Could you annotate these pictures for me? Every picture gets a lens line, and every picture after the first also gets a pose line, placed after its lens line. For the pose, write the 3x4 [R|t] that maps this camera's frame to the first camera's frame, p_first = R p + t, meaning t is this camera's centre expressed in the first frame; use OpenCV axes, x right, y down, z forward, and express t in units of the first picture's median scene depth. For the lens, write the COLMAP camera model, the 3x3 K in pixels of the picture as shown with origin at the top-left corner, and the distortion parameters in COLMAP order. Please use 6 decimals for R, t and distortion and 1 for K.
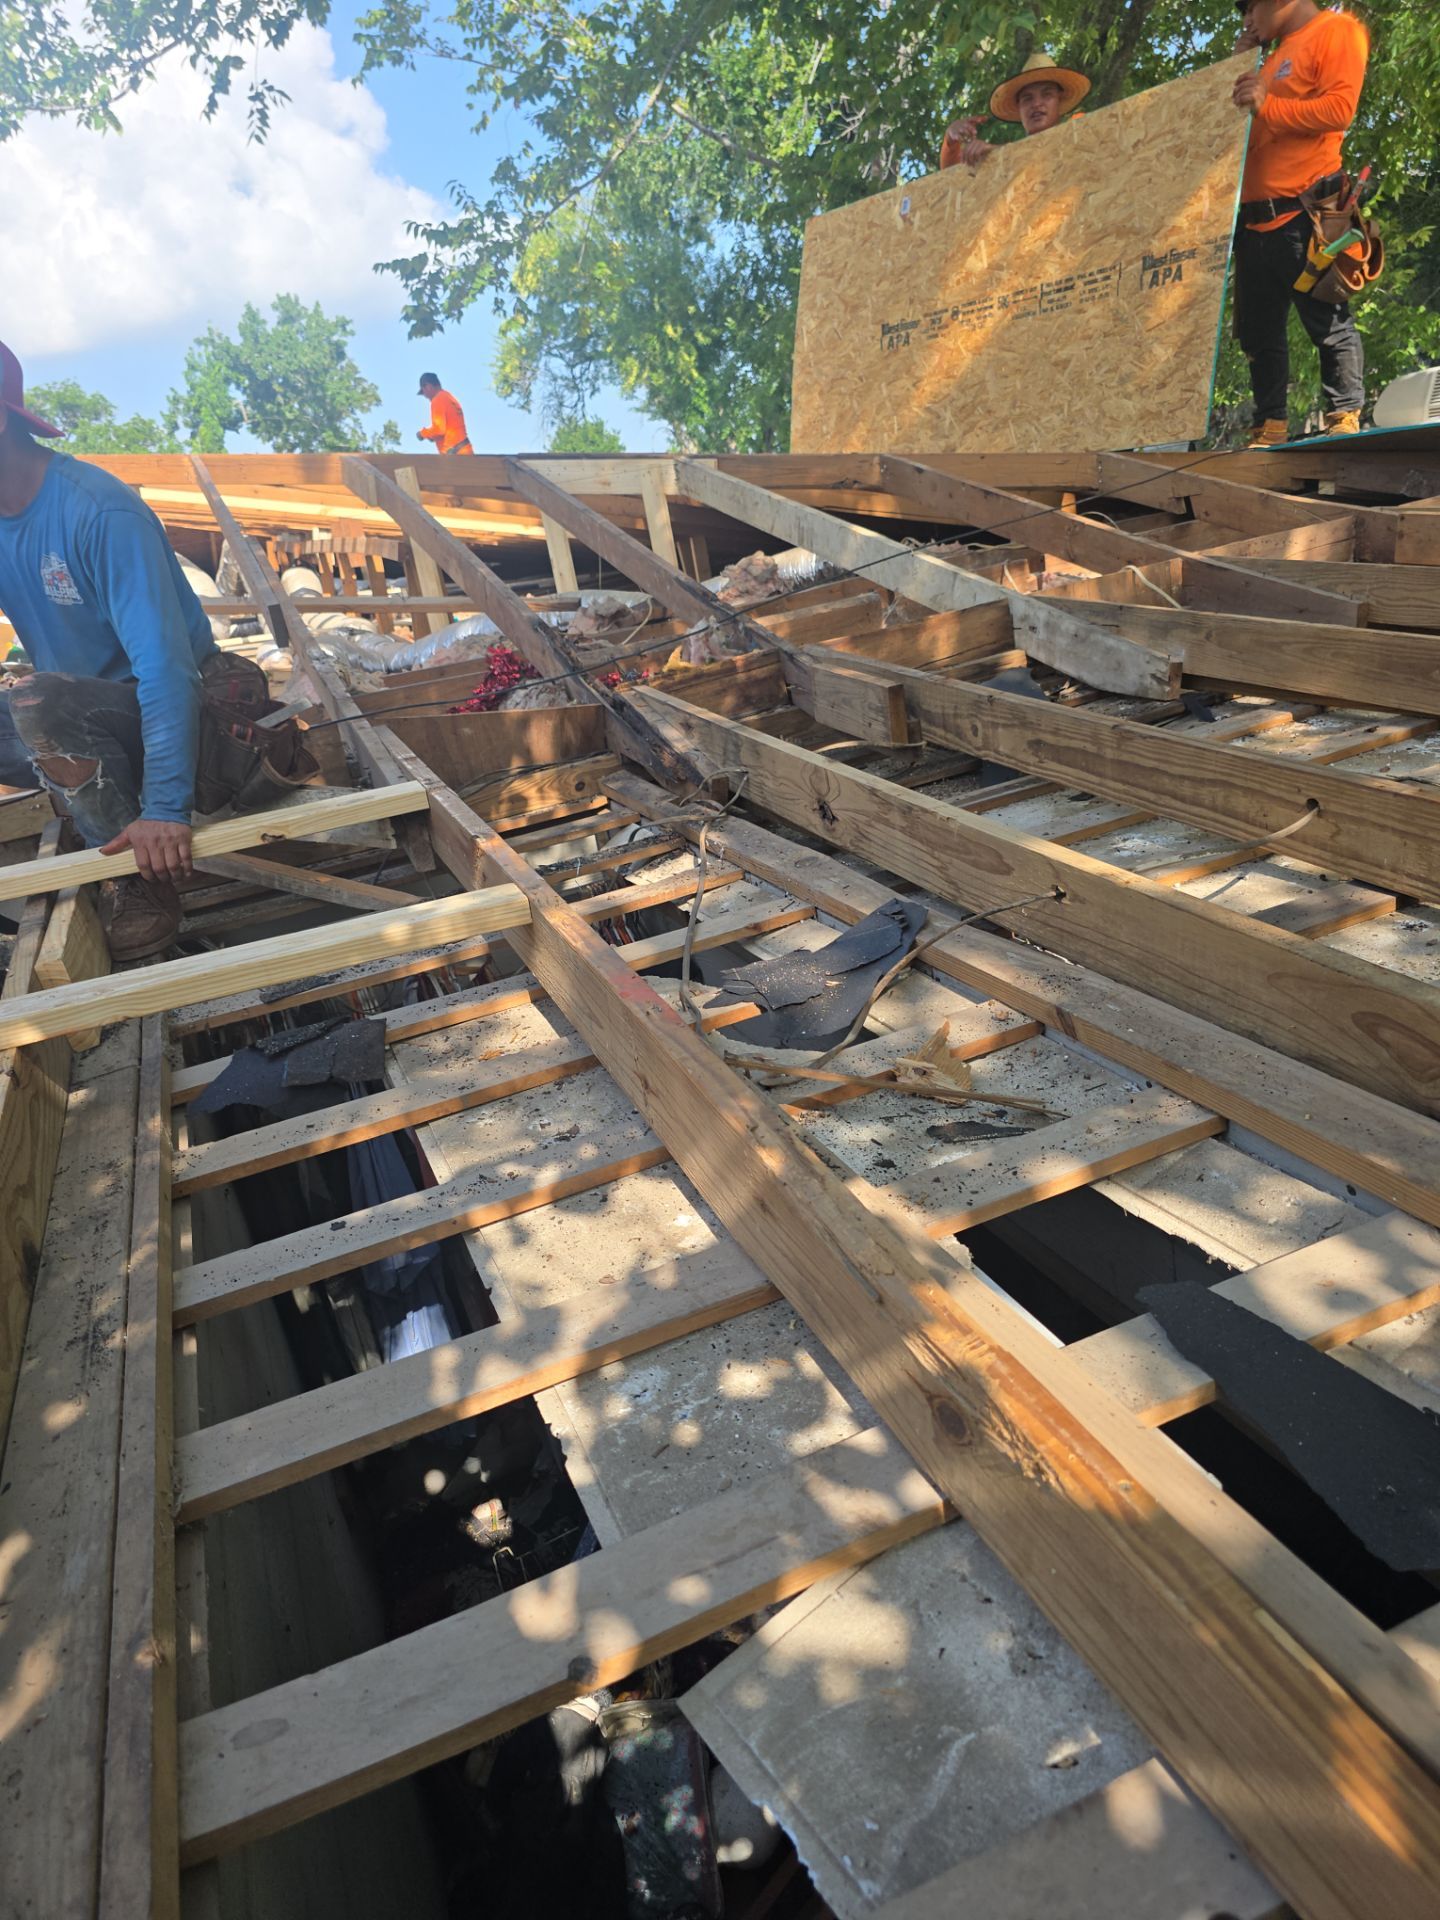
lens RADIAL K [[1289.5, 0, 717.5], [0, 1289.5, 971.7], [0, 0, 1]] dist [0.039645, -0.044829]
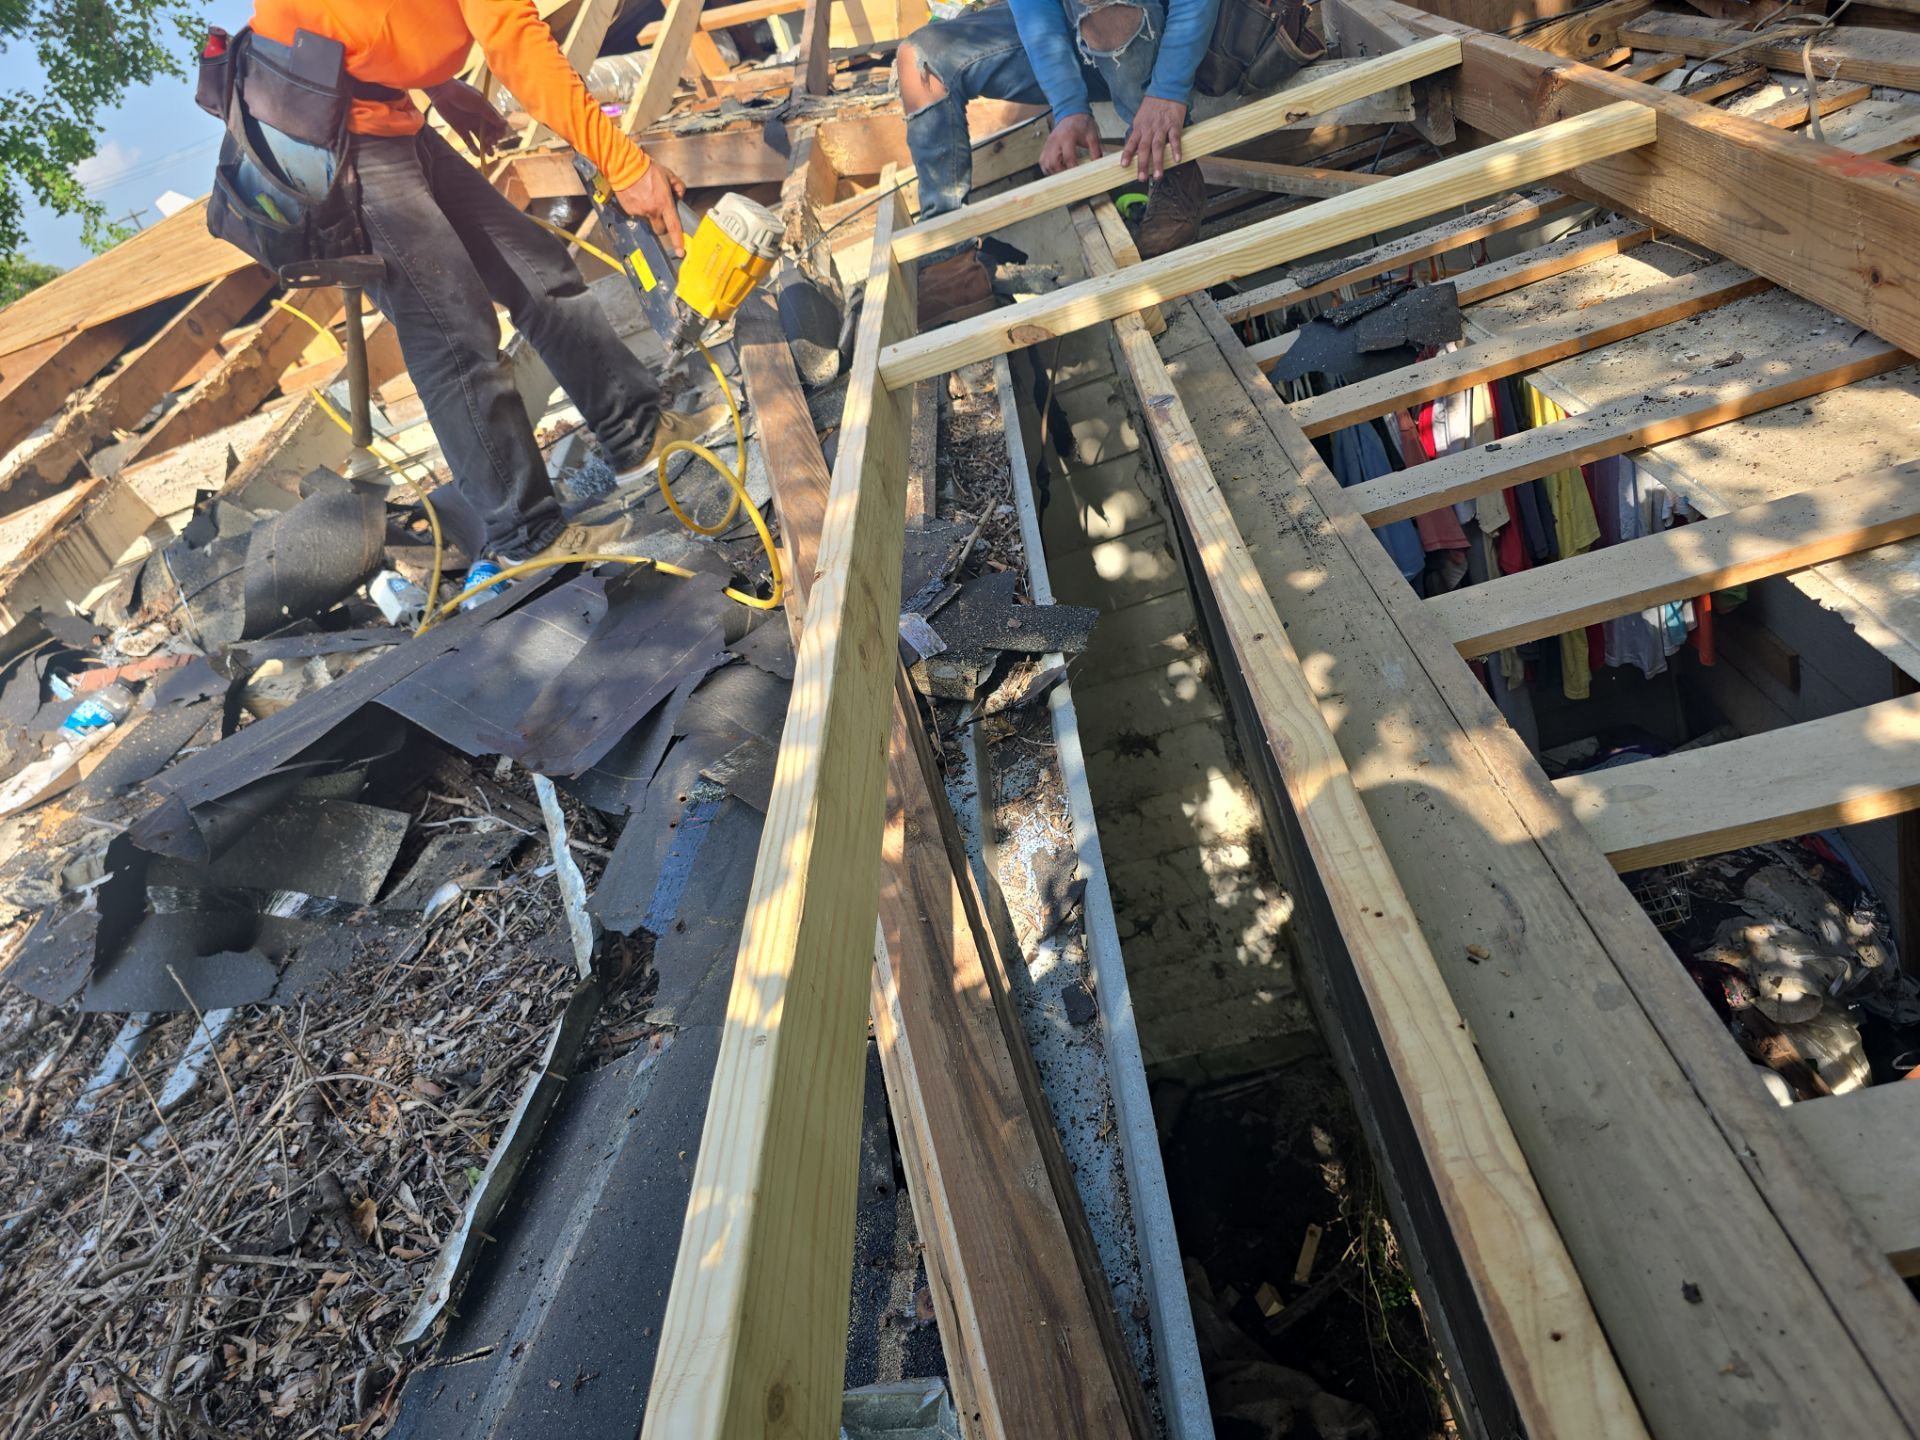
lens RADIAL K [[1289.5, 0, 963.8], [0, 1289.5, 726.8], [0, 0, 1]] dist [0.039645, -0.044829]
pose [[0.899486, 0.066018, -0.431934, -0.158640], [0.055653, 0.963160, 0.263108, 0.086985], [0.433391, -0.260700, 0.862675, -0.073176]]
